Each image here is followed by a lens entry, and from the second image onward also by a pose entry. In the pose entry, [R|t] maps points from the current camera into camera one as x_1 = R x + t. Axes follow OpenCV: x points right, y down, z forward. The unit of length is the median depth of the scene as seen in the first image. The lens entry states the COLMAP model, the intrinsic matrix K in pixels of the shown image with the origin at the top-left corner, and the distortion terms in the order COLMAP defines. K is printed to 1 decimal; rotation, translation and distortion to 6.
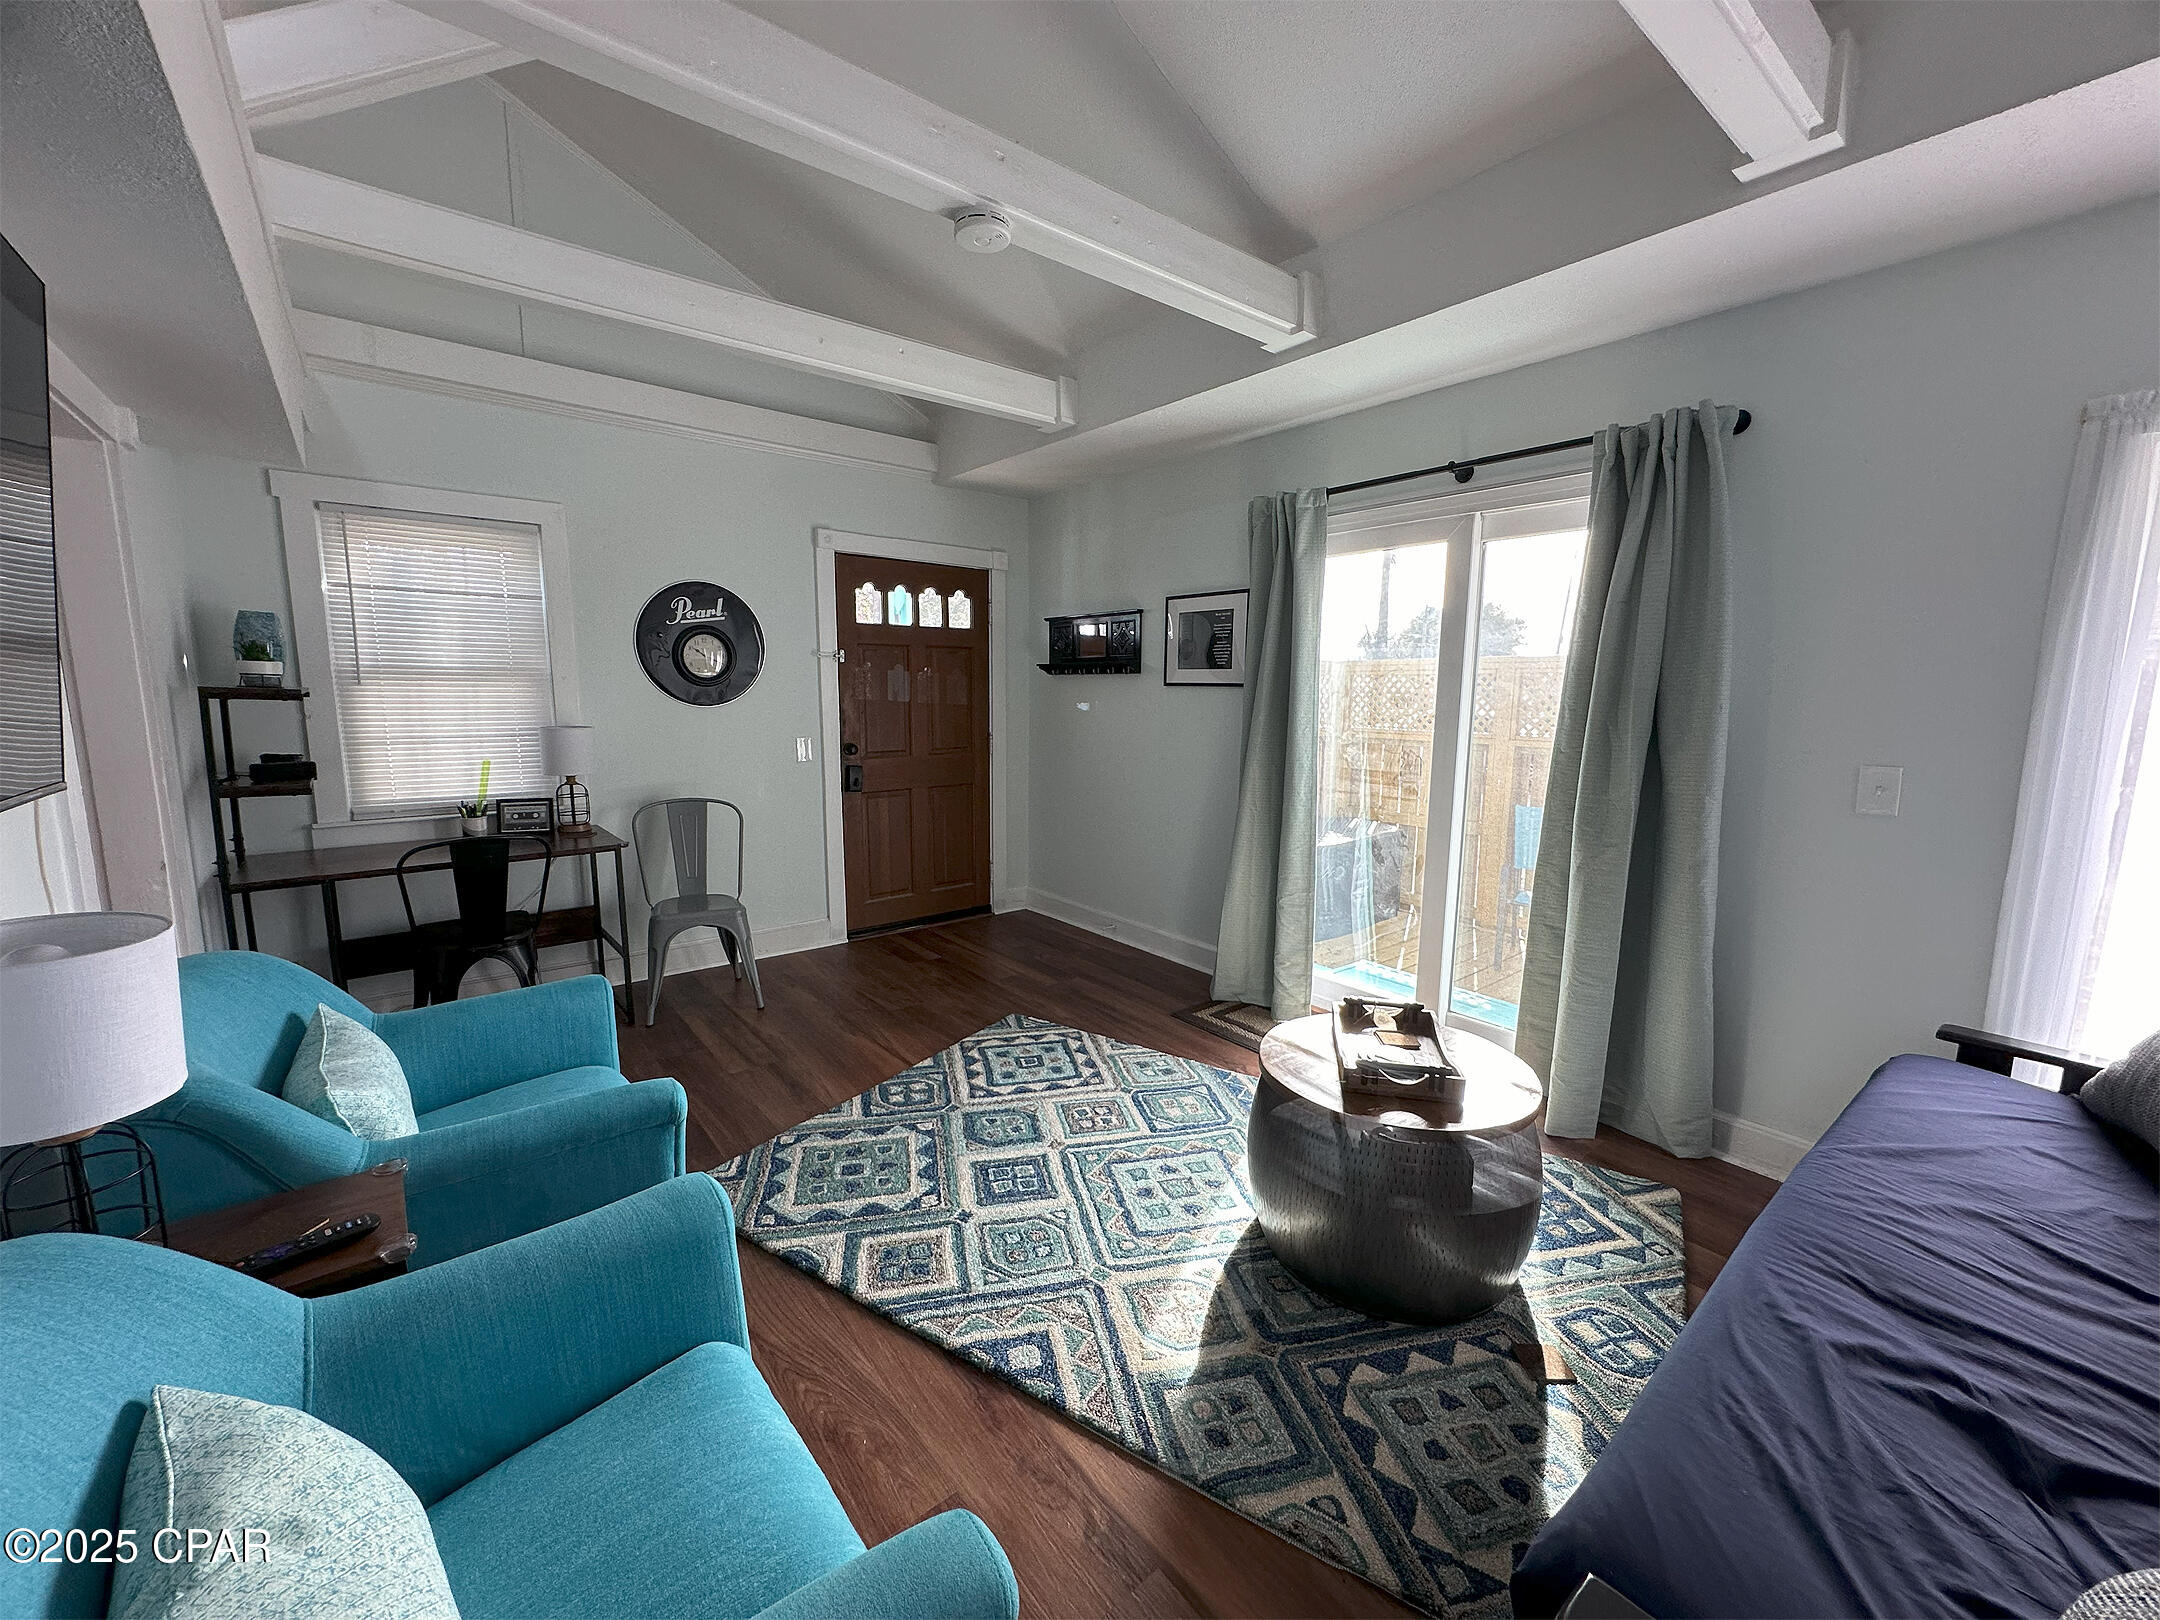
lens RADIAL K [[859.1, 0, 1073.0], [0, 859.1, 811.5], [0, 0, 1]] dist [-0.000979, -0.000189]
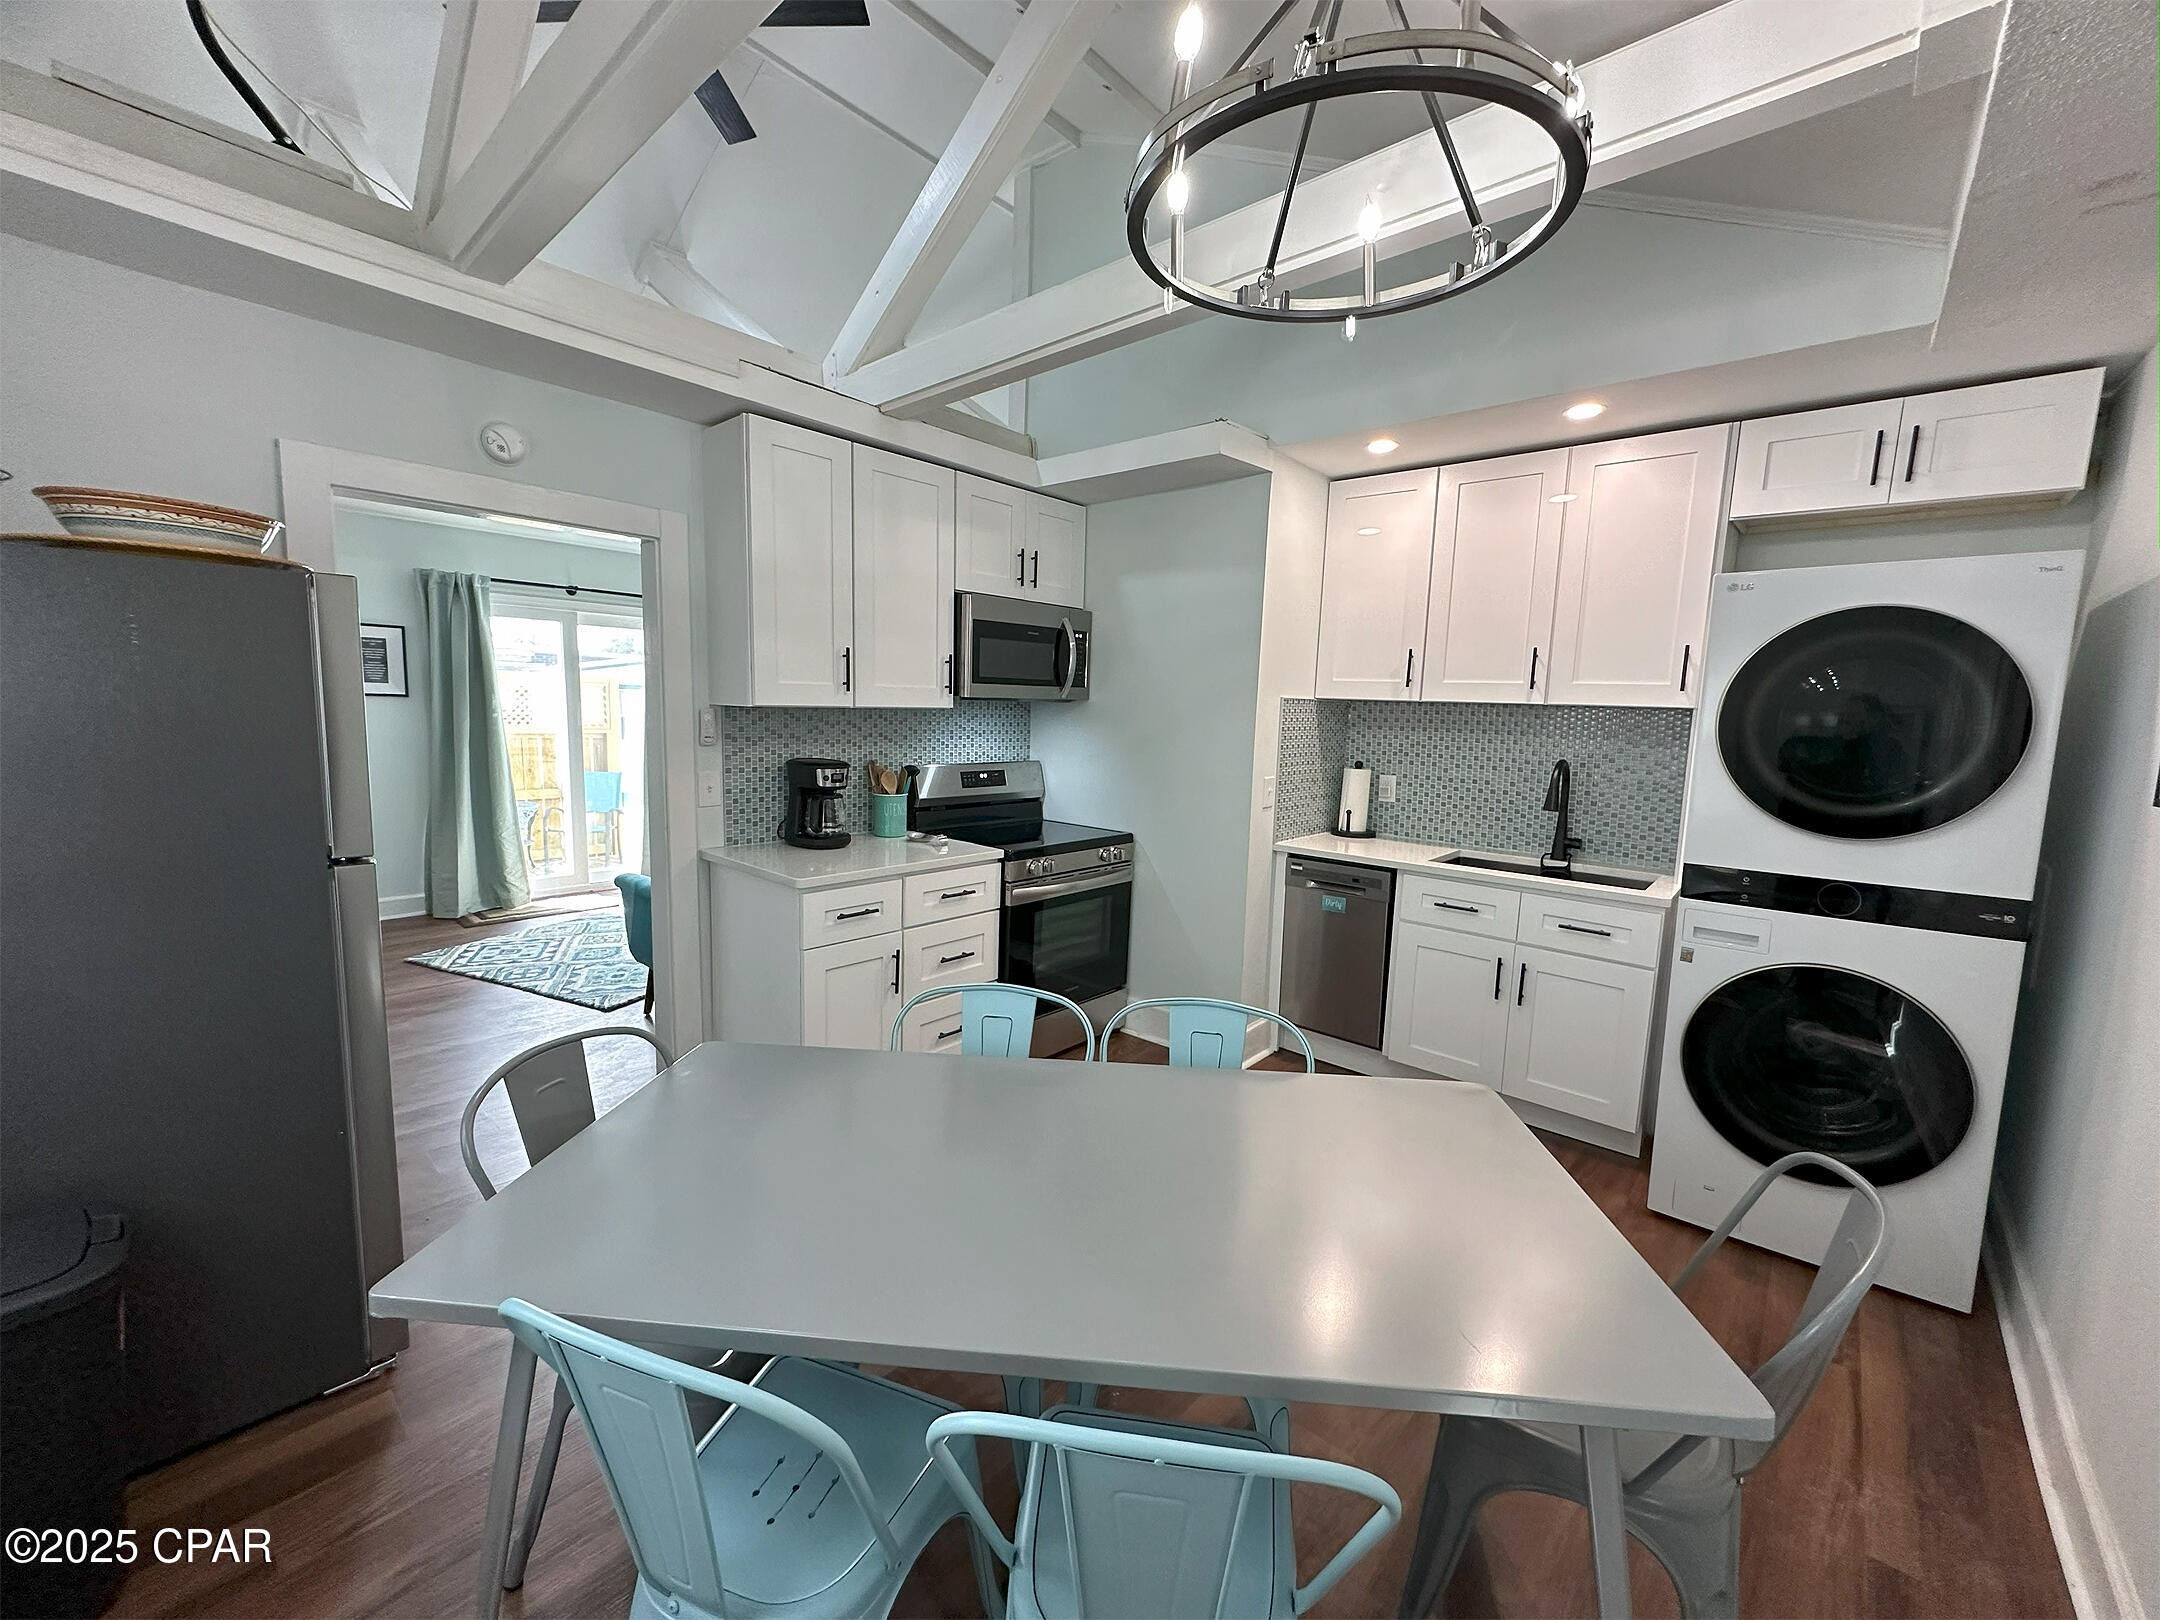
lens RADIAL K [[859.1, 0, 1076.6], [0, 859.1, 812.1], [0, 0, 1]] dist [-0.000979, -0.000189]
pose [[-0.171170, -0.141537, 0.975022, -1.966526], [0.109632, 0.980746, 0.161614, -0.098767], [-0.979123, 0.134557, -0.152358, 0.263219]]
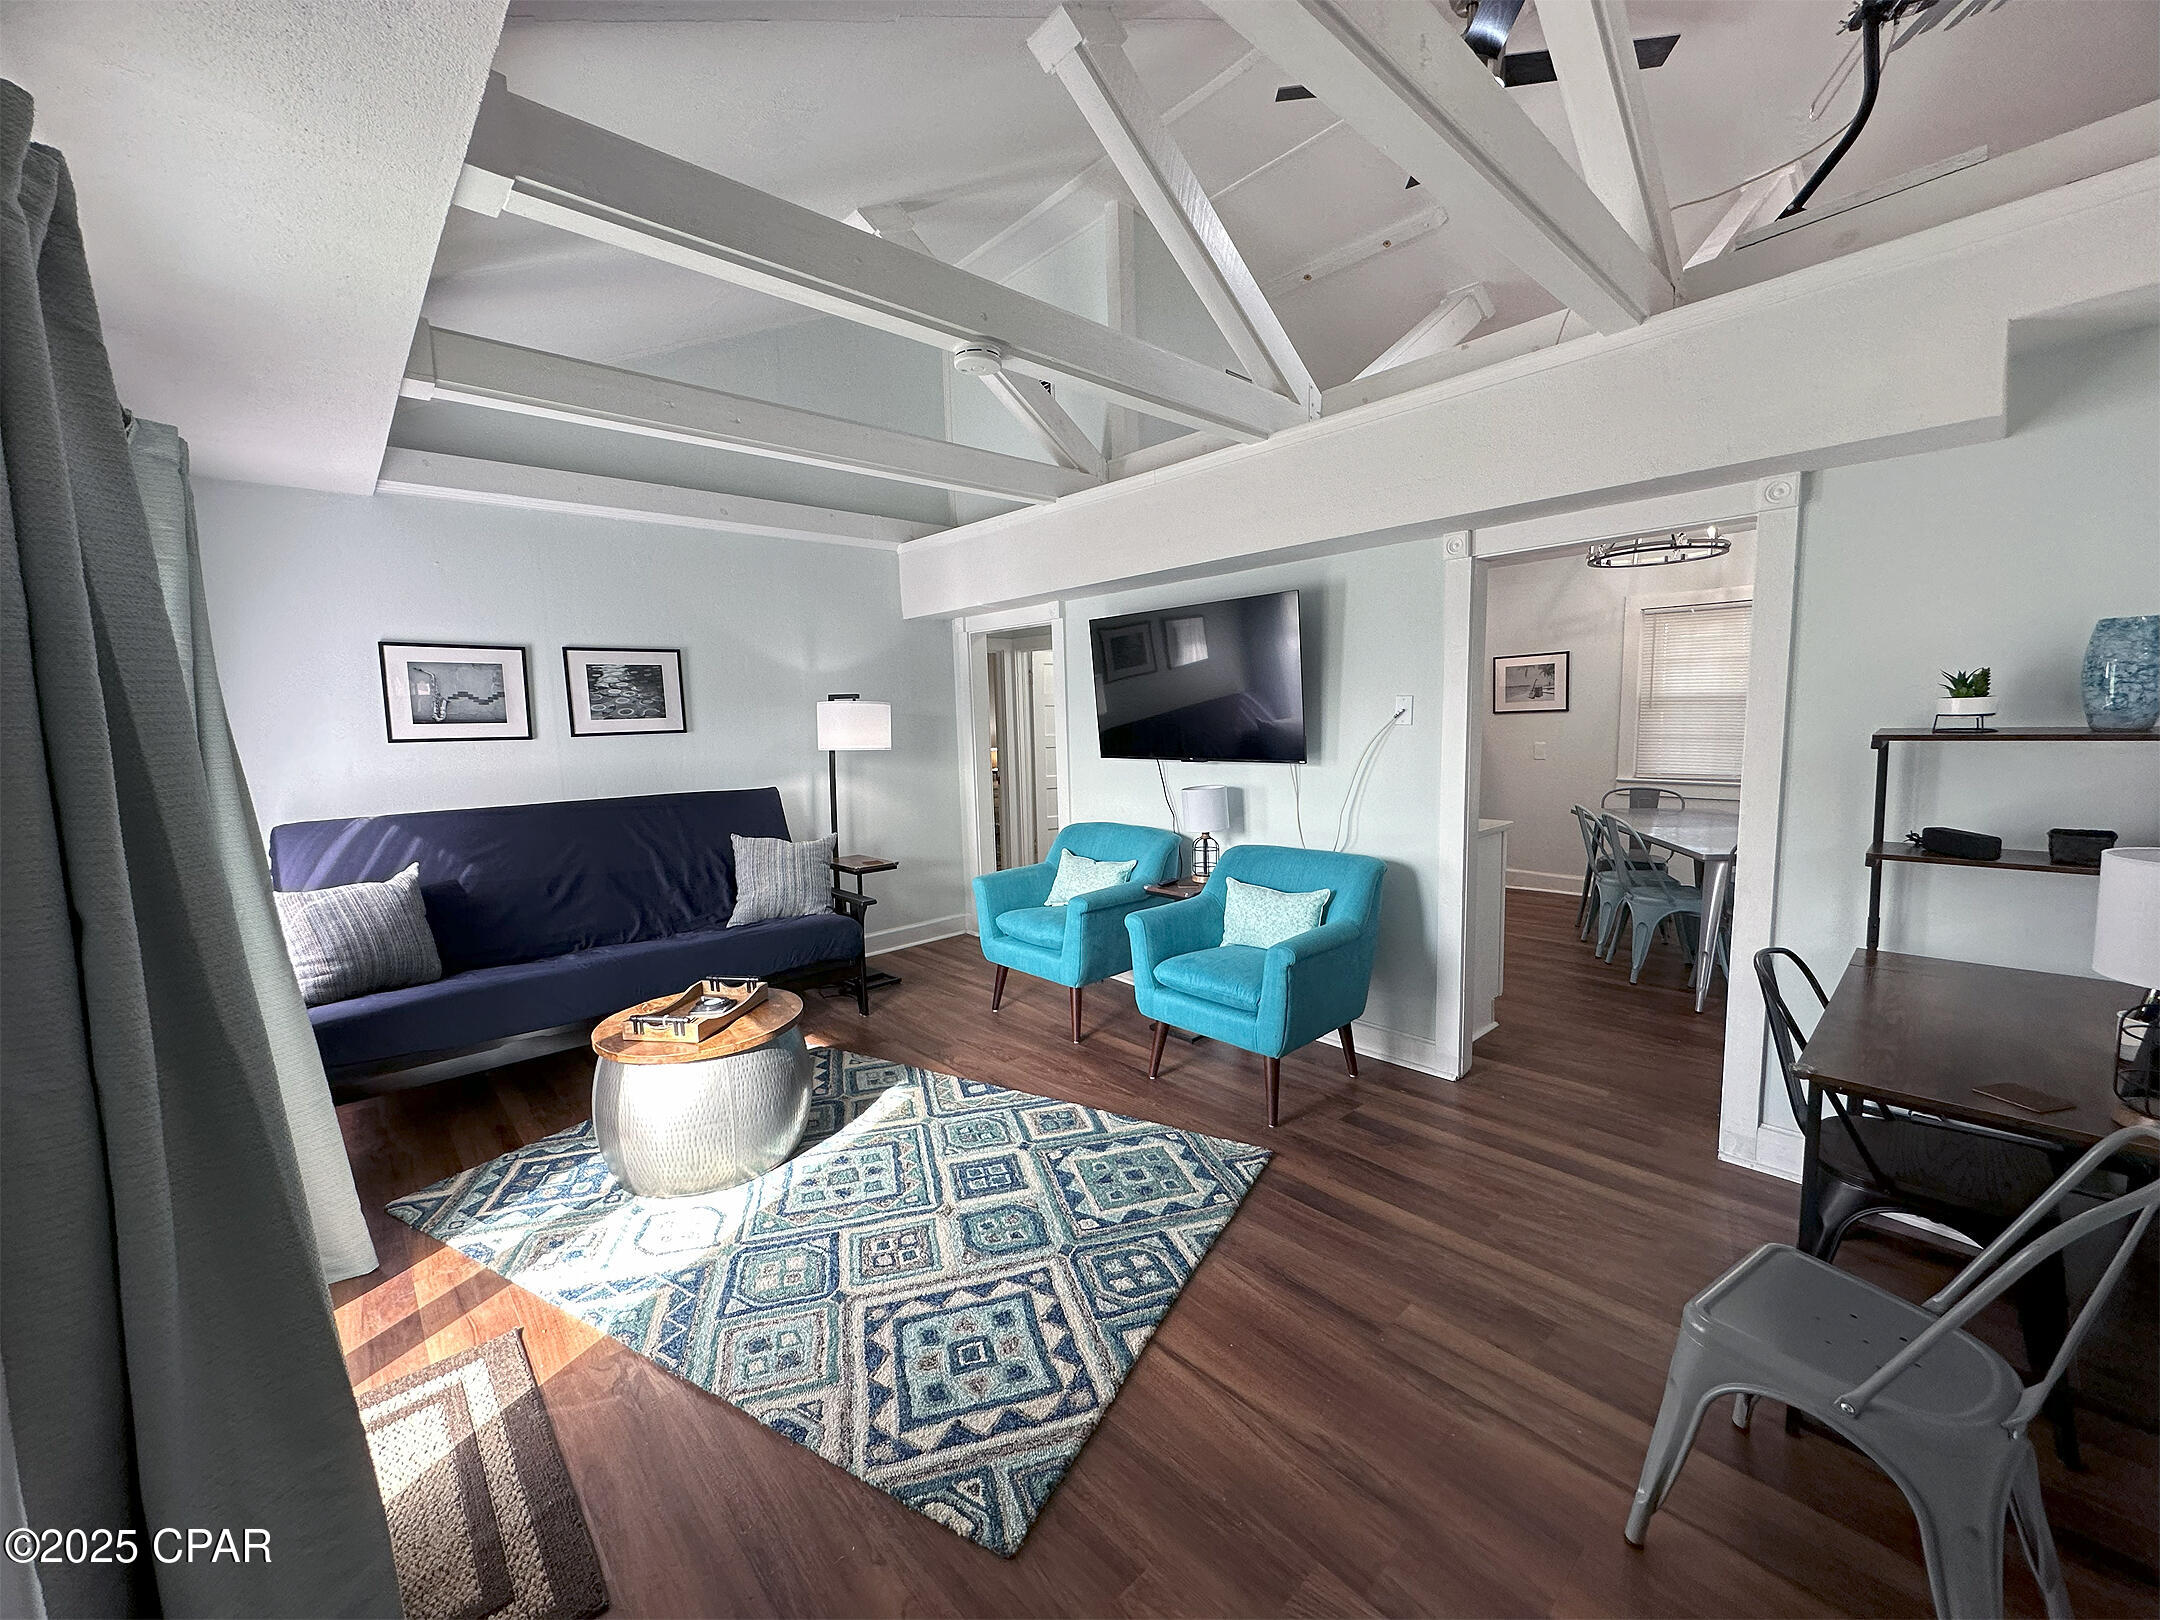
lens RADIAL K [[859.1, 0, 1082.1], [0, 859.1, 799.6], [0, 0, 1]] dist [-0.000979, -0.000189]
pose [[-0.997430, 0.025983, -0.066773, -0.117838], [0.008551, 0.968437, 0.249113, -0.299128], [0.071138, 0.247902, -0.966170, 1.788551]]
